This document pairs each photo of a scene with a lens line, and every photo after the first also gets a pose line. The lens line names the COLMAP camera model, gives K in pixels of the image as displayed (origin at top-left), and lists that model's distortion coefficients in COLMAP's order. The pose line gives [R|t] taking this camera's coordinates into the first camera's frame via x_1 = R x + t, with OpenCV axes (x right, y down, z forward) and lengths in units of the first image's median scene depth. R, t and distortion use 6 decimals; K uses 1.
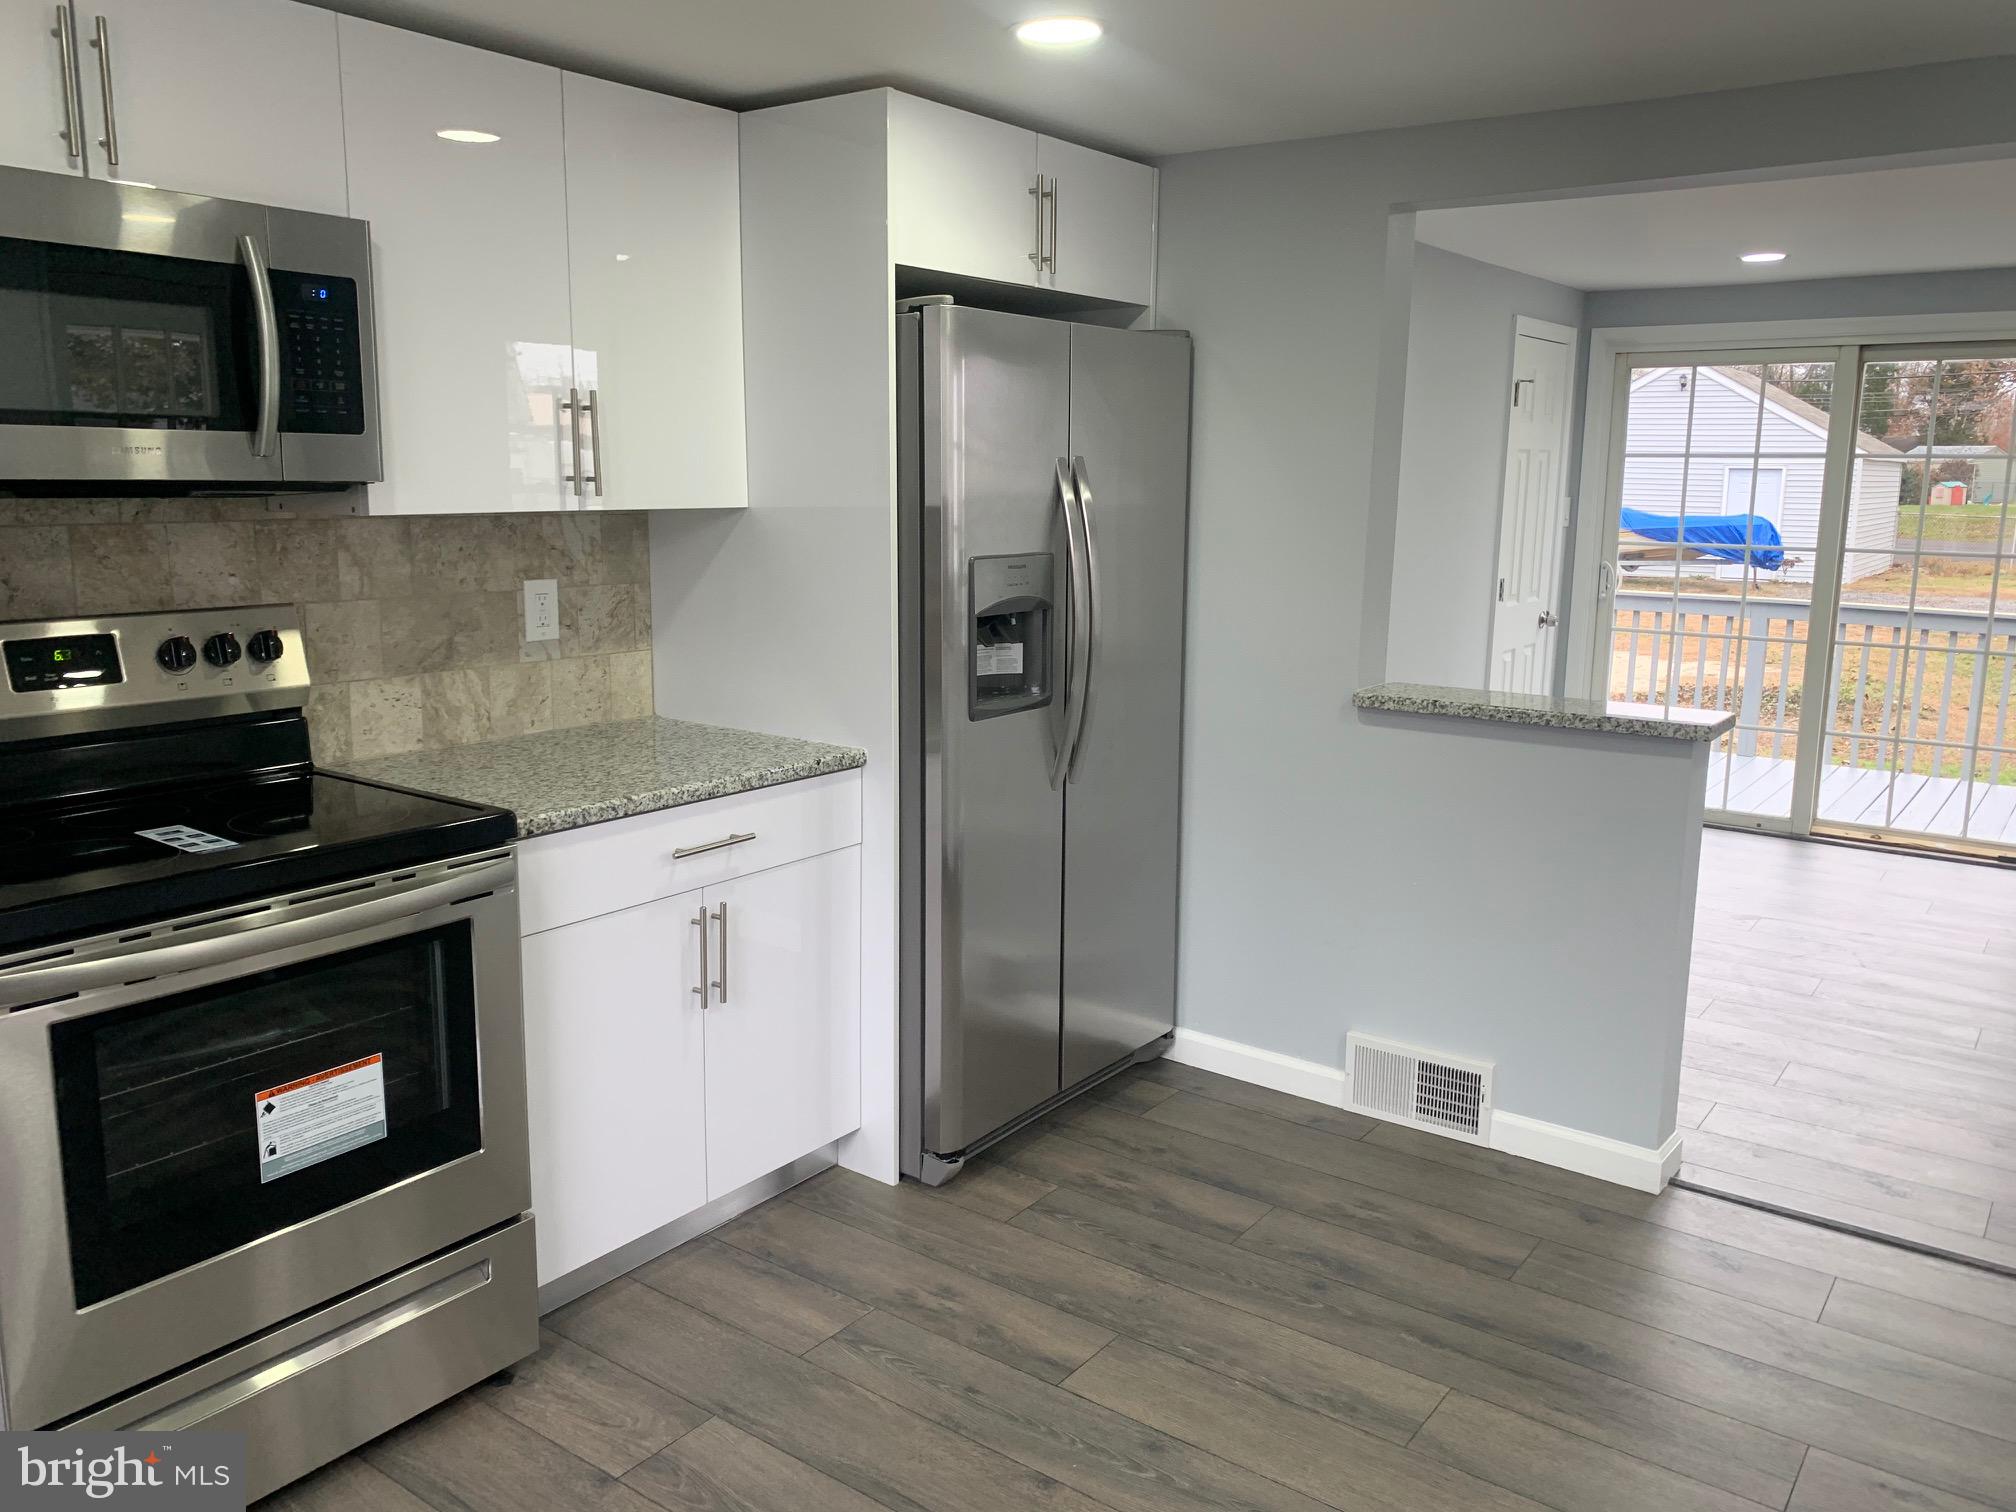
lens RADIAL K [[1536.4, 0, 1031.8], [0, 1536.4, 748.0], [0, 0, 1]] dist [0.025942, -0.002230]
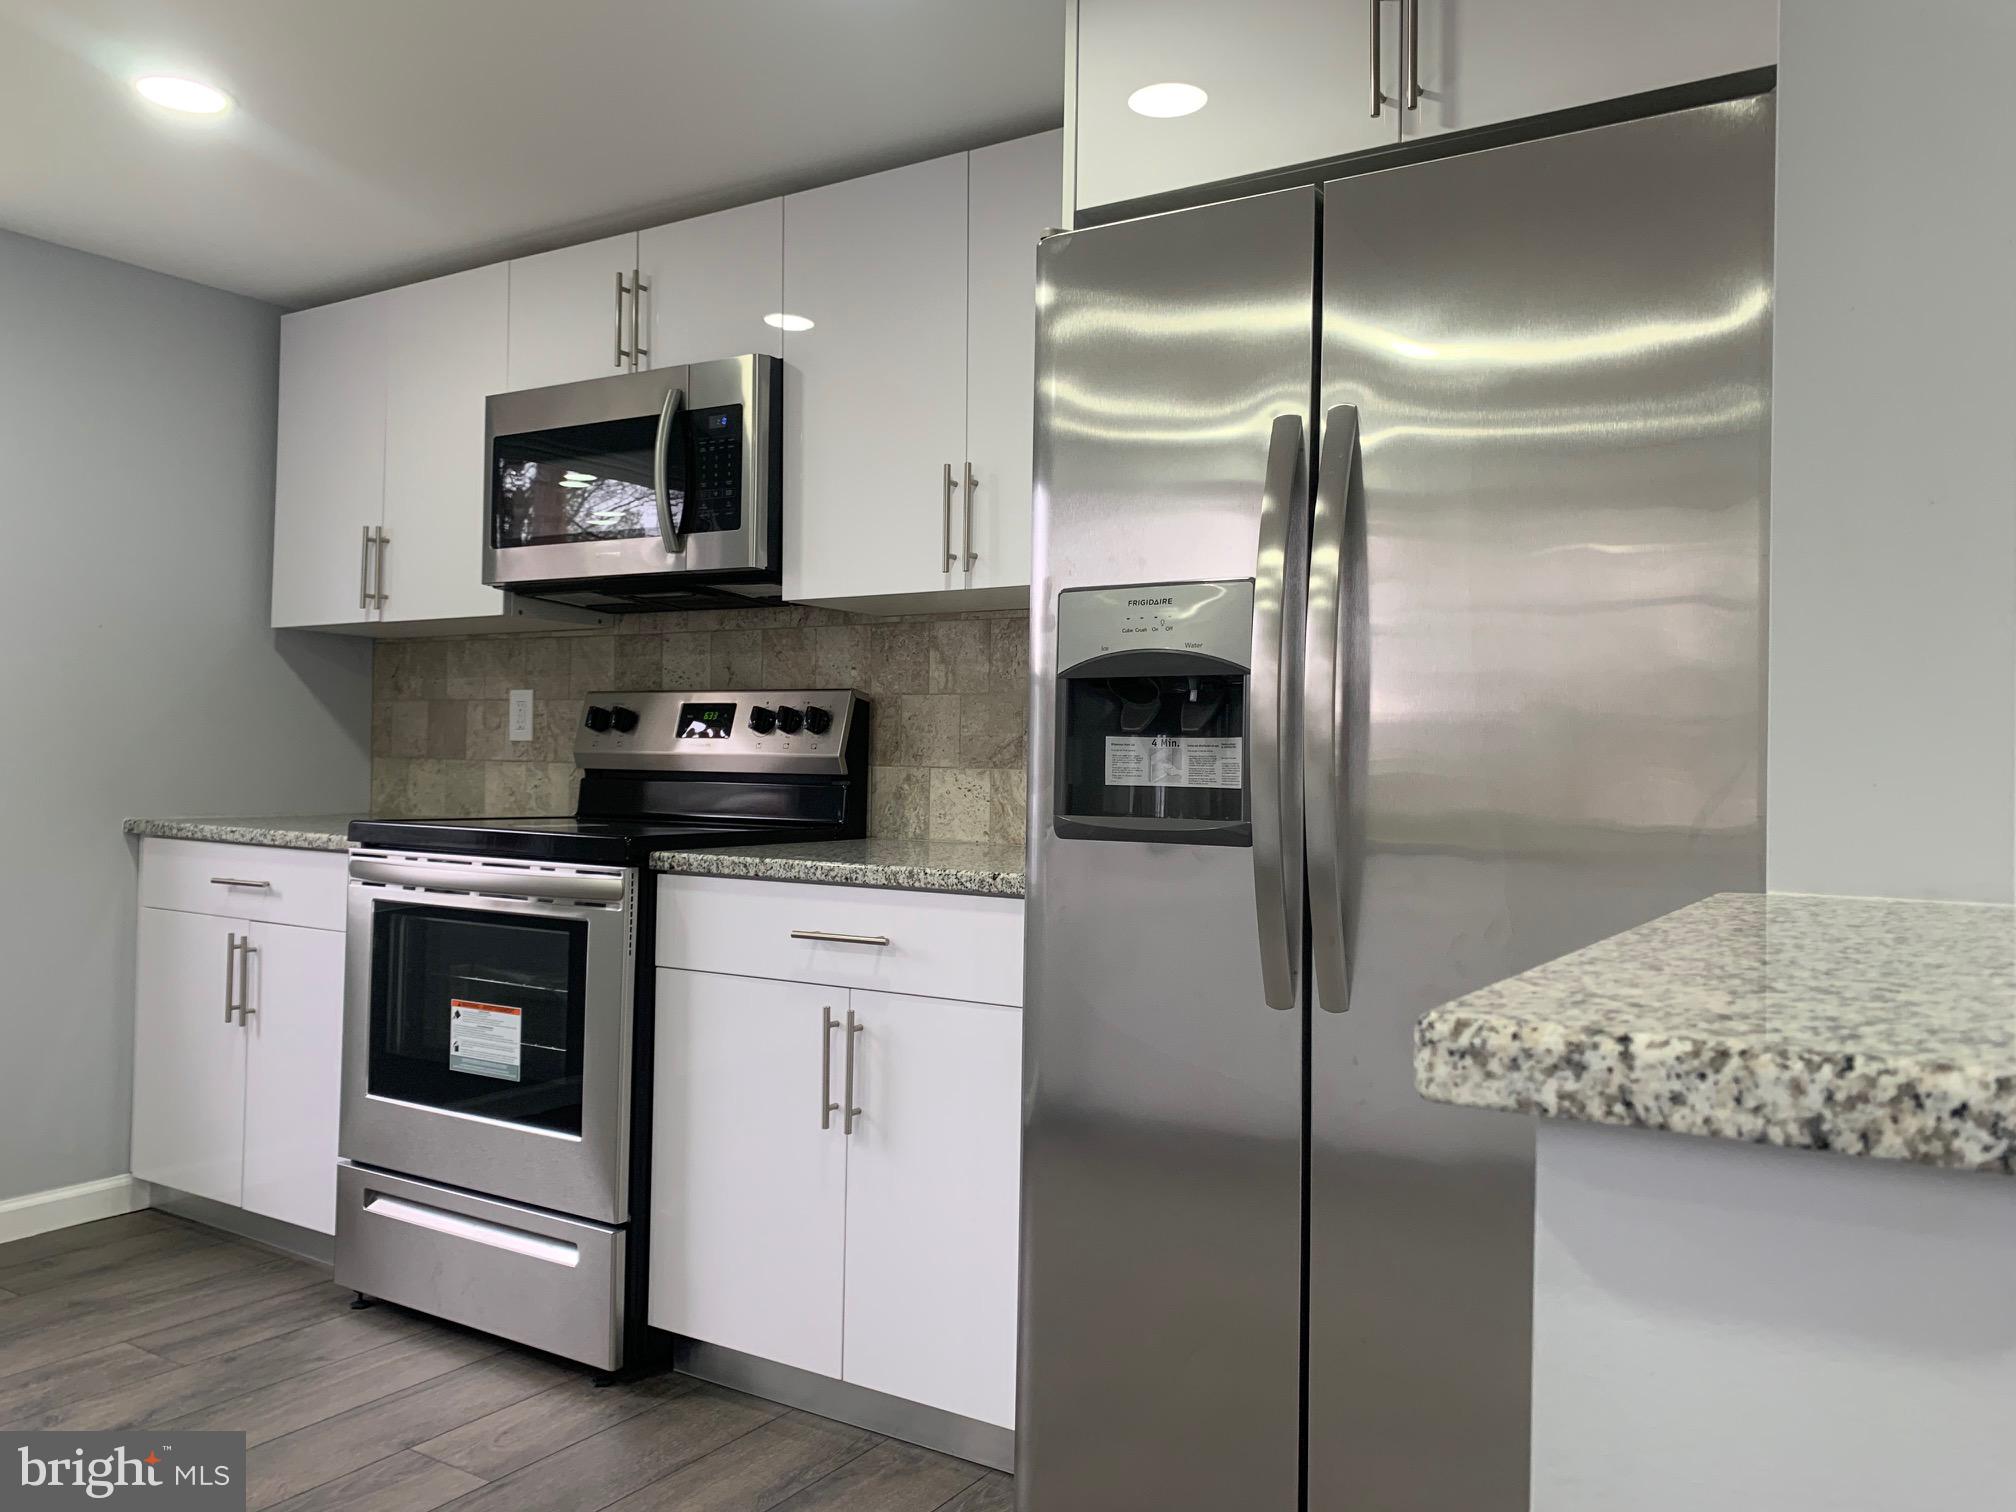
lens RADIAL K [[1536.4, 0, 1100.3], [0, 1536.4, 757.5], [0, 0, 1]] dist [0.025942, -0.002230]
pose [[0.087542, -0.019298, -0.995974, 0.552960], [-0.191764, 0.980786, -0.035859, -0.028126], [0.977529, 0.194132, 0.082160, 0.856887]]
